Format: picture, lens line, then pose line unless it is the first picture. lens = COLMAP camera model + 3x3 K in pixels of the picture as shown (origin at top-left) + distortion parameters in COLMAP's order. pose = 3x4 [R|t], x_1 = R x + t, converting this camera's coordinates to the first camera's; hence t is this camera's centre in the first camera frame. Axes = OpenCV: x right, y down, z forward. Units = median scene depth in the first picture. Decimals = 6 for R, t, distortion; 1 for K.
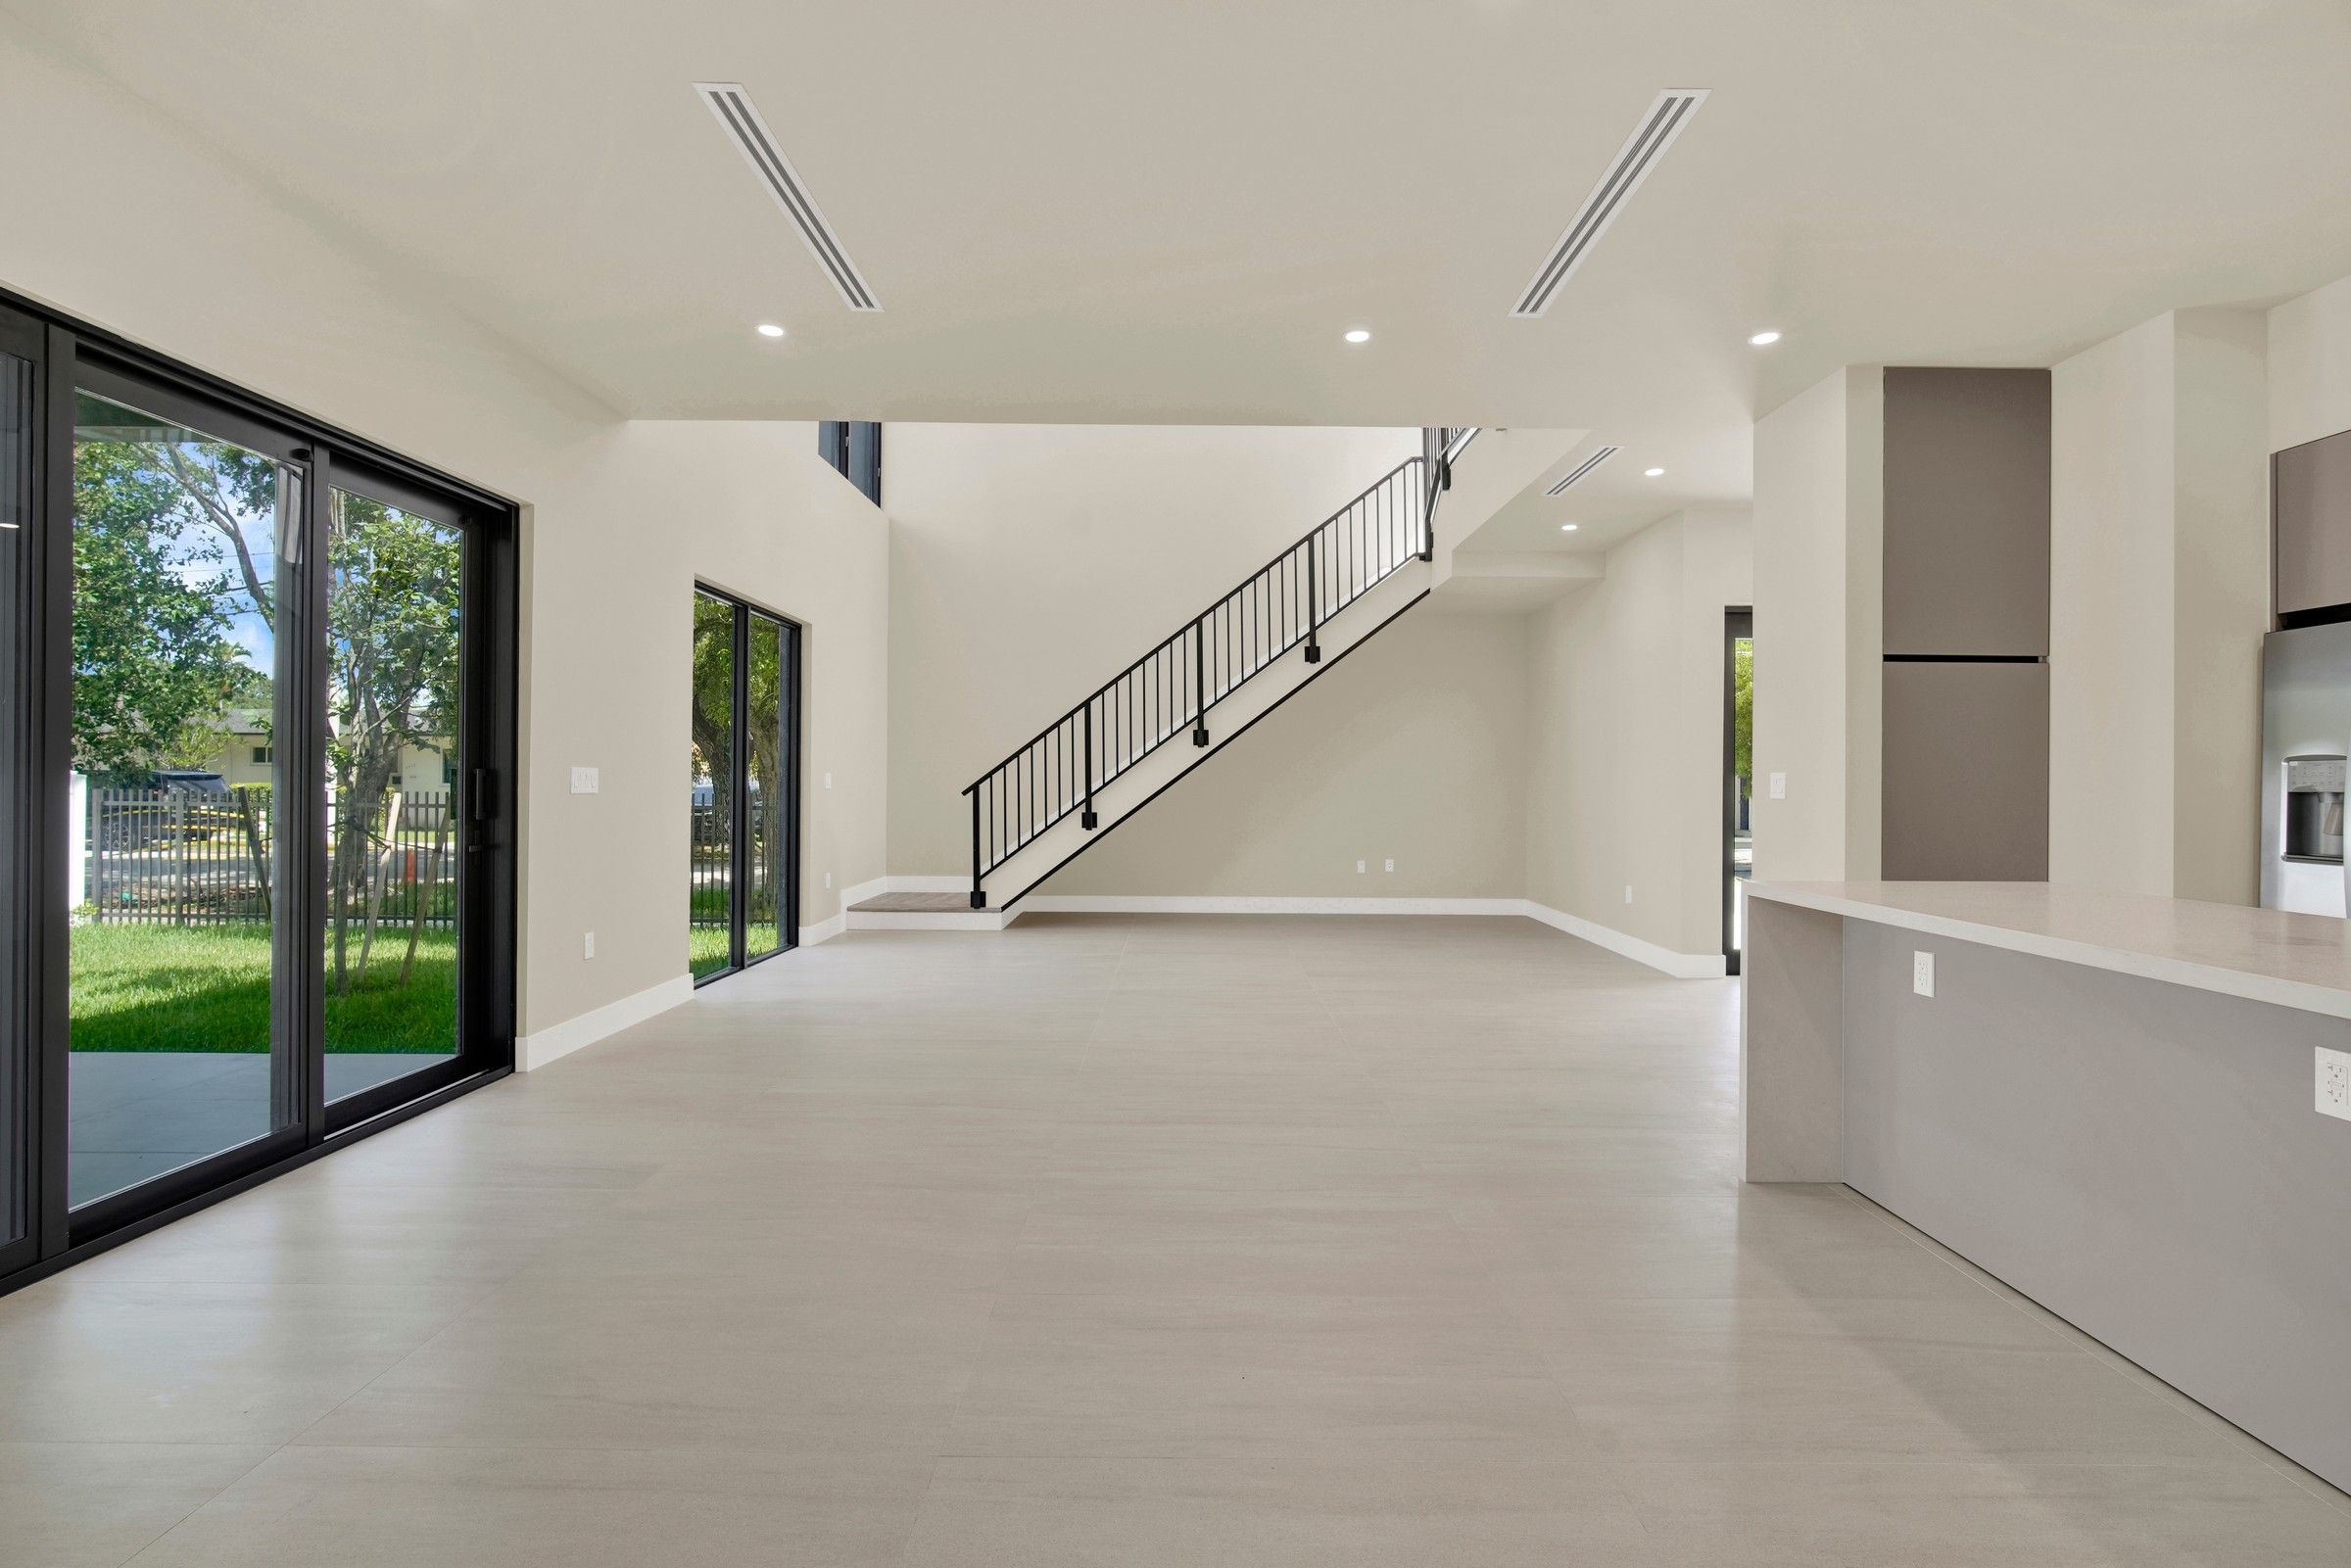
lens RADIAL K [[1042.1, 0, 1182.3], [0, 1042.1, 777.0], [0, 0, 1]] dist [-0.015720, 0.005856]
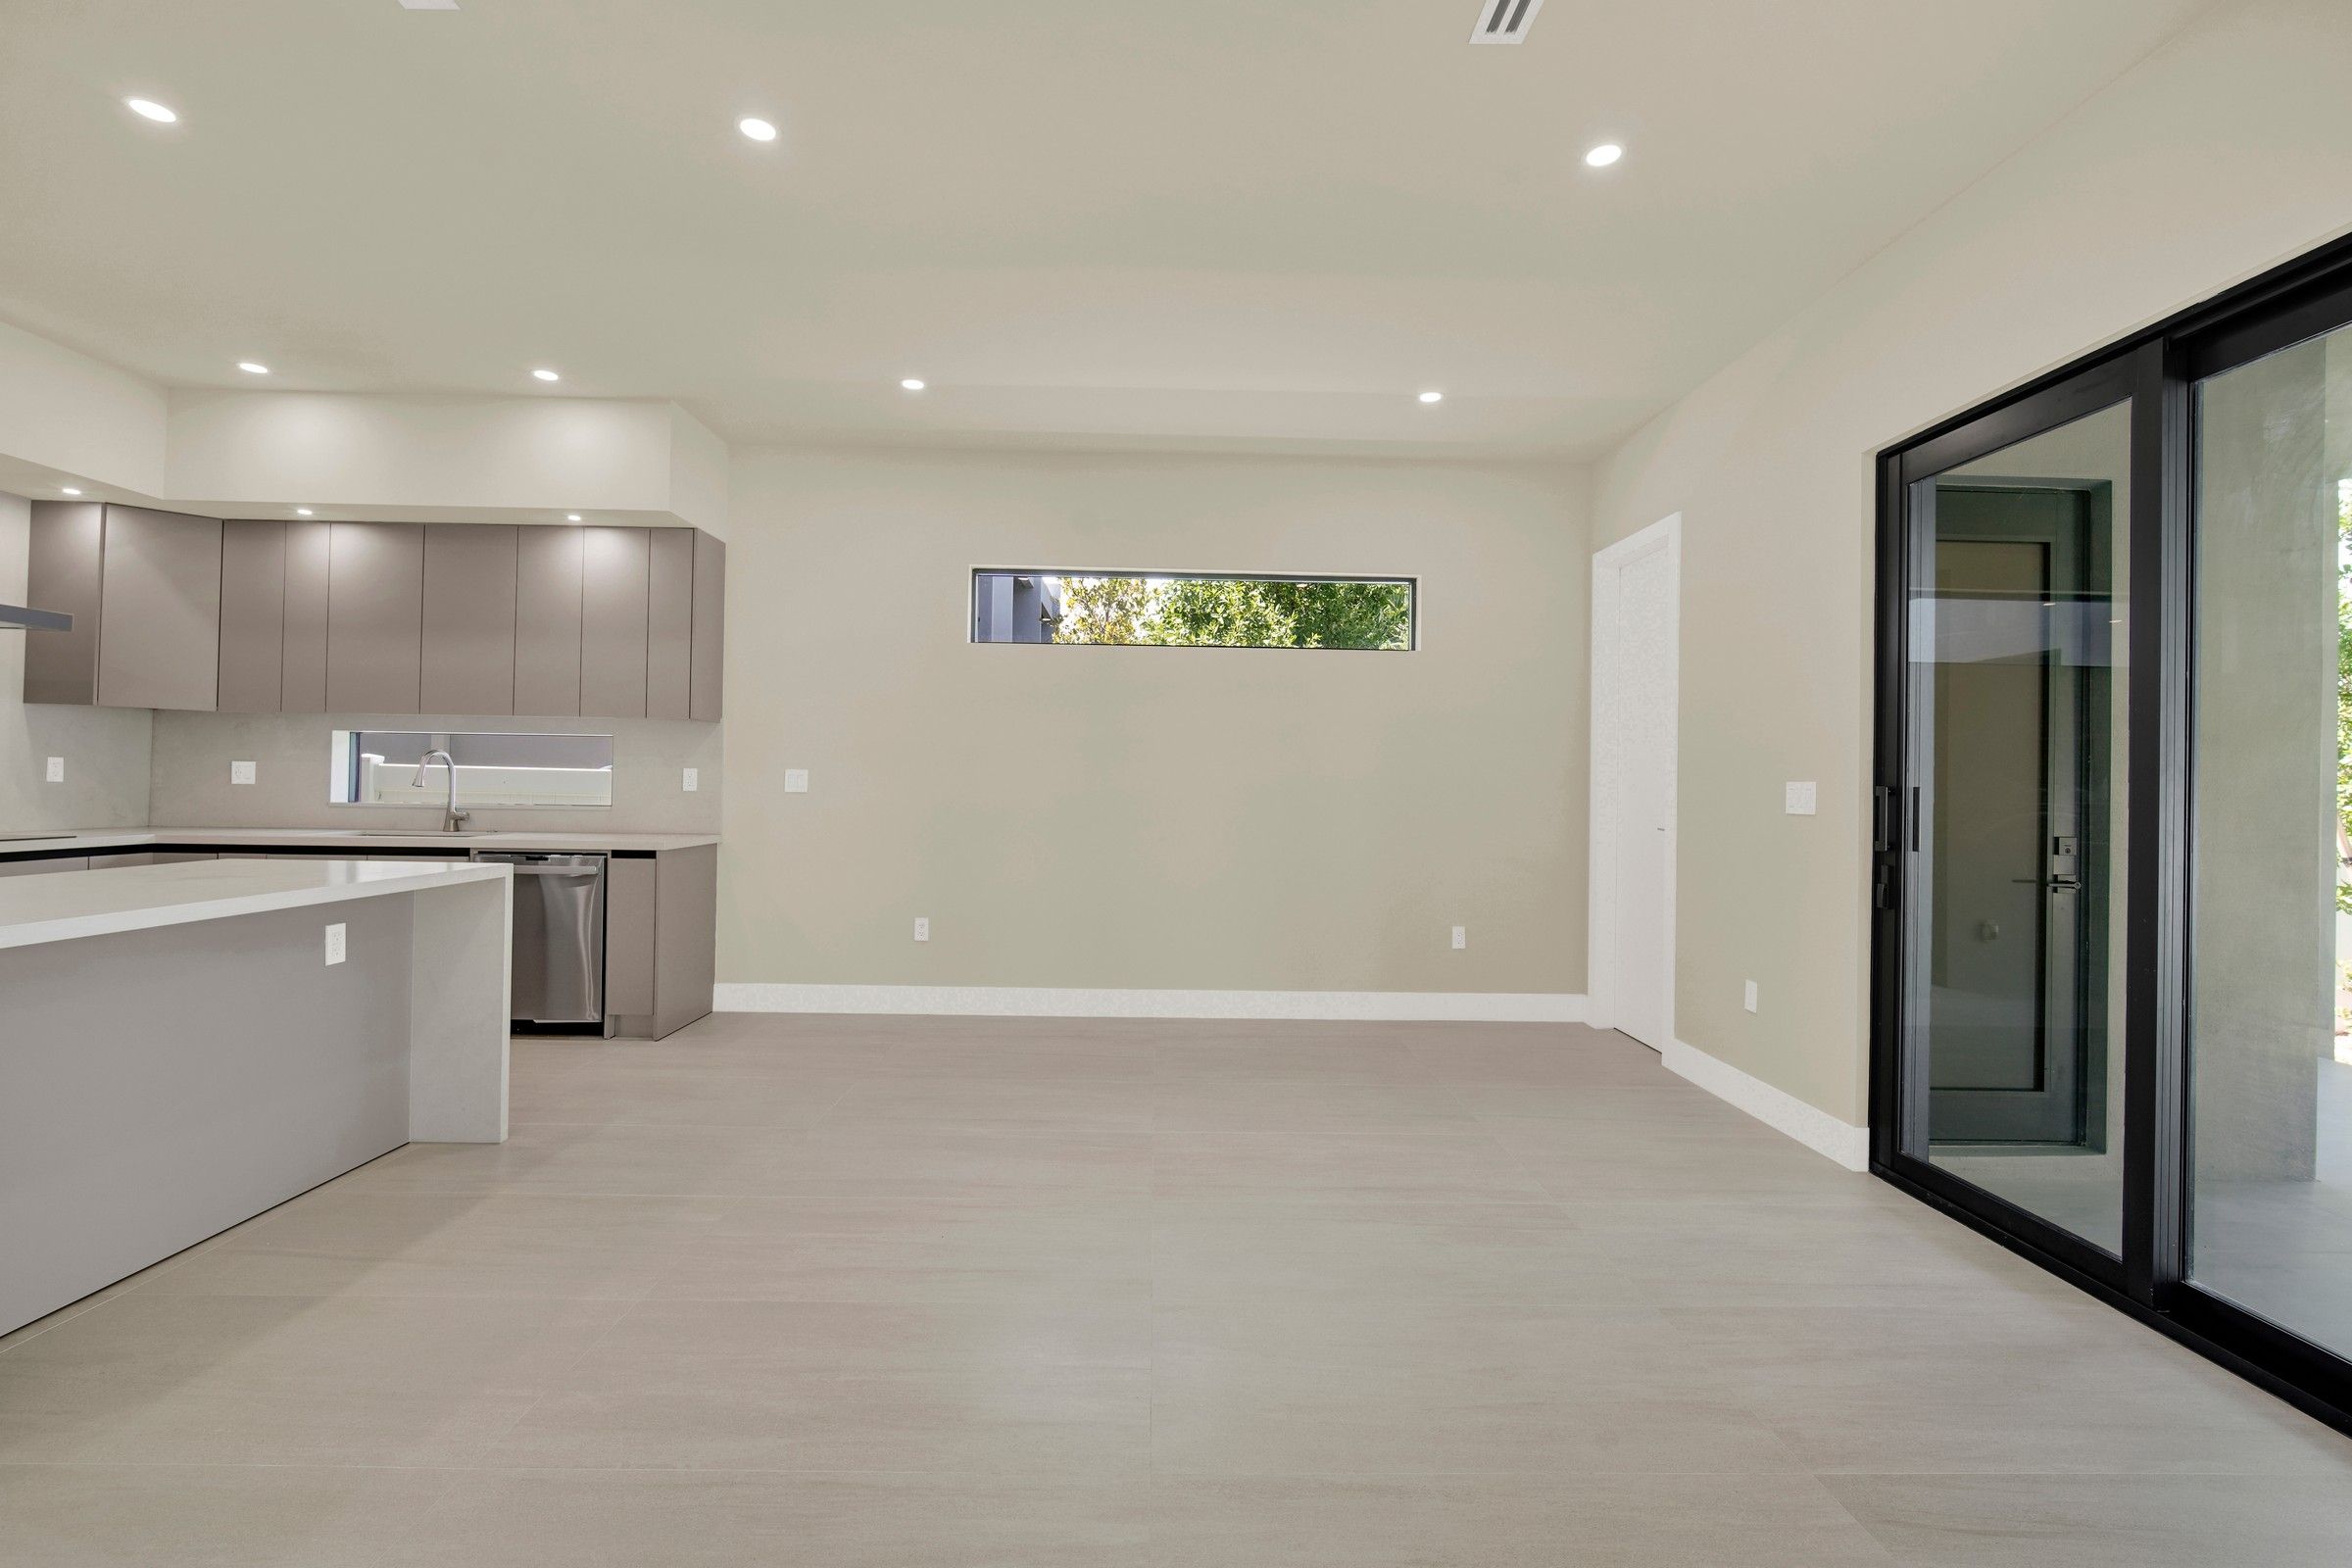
lens RADIAL K [[1034.4, 0, 1181.1], [0, 1034.4, 775.2], [0, 0, 1]] dist [-0.008422, 0.000520]
pose [[-0.999303, -0.022988, -0.029423, -0.056330], [-0.022665, 0.999680, -0.011273, 0.001181], [0.029673, -0.010598, -0.999503, 0.684658]]
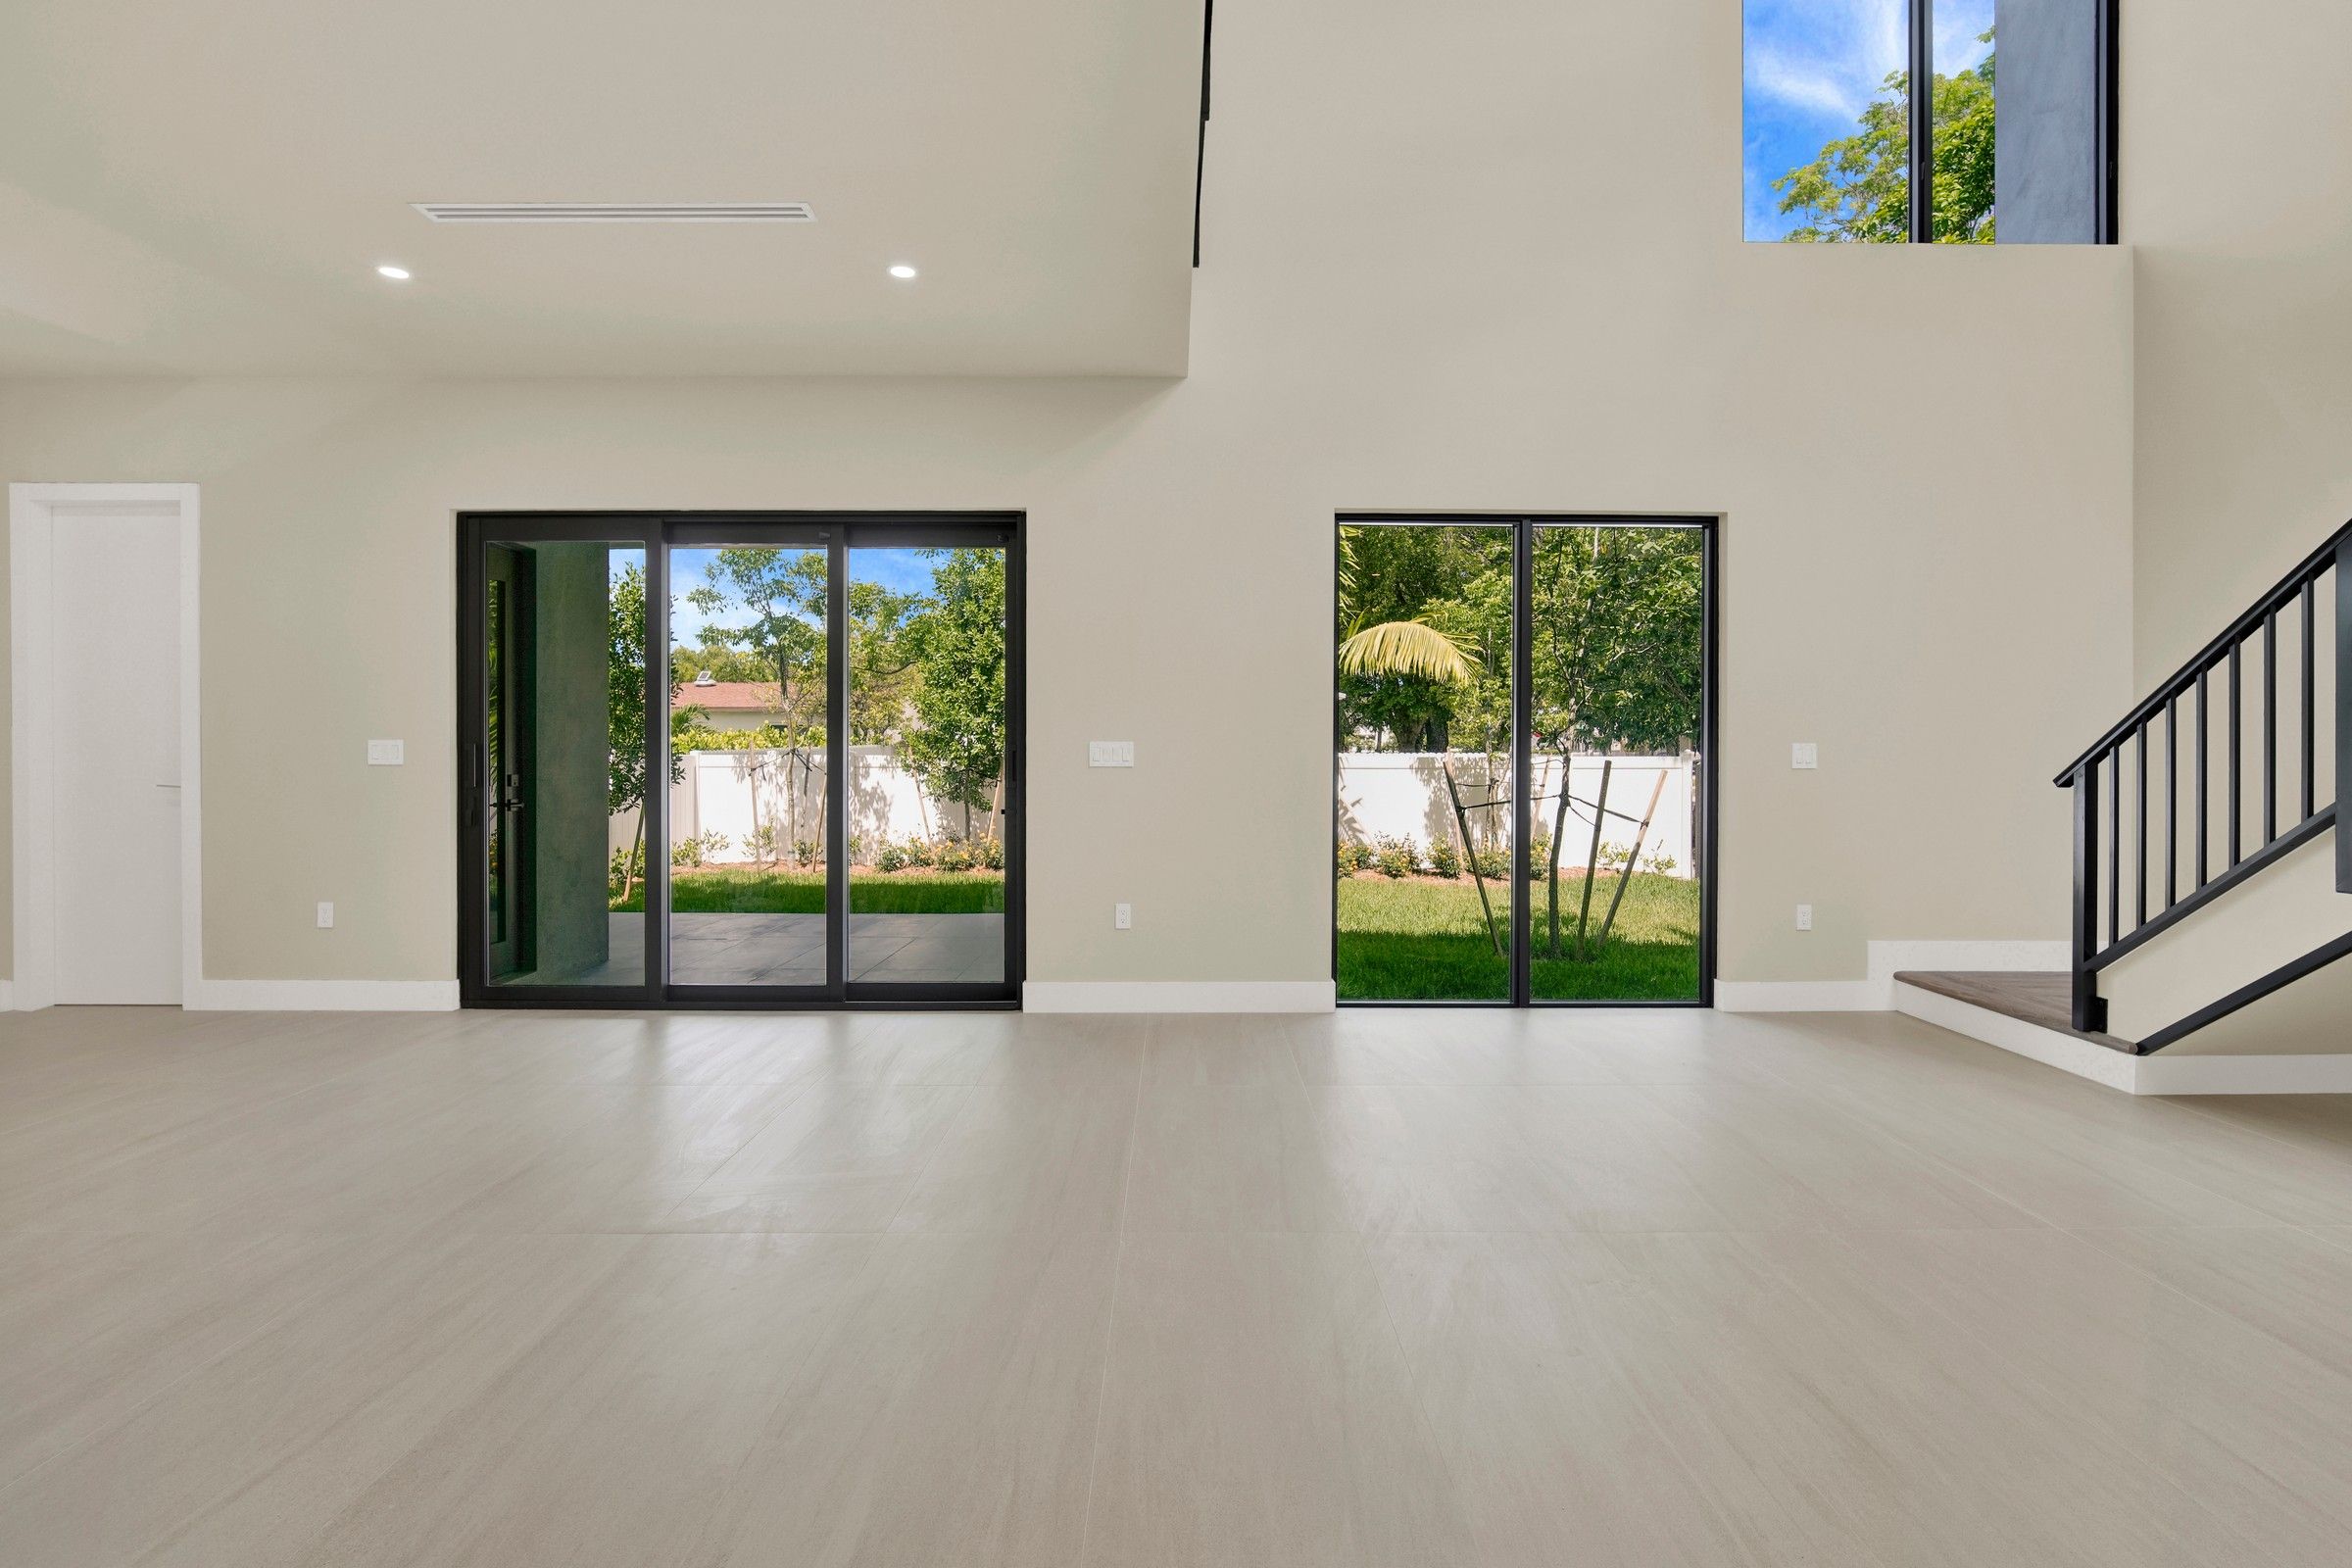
lens RADIAL K [[1046.2, 0, 1186.8], [0, 1046.2, 771.1], [0, 0, 1]] dist [-0.008189, 0.001249]
pose [[0.016990, 0.013665, -0.999762, 0.306467], [0.001530, 0.999905, 0.013693, 0.003182], [0.999854, -0.001762, 0.016968, 0.694519]]
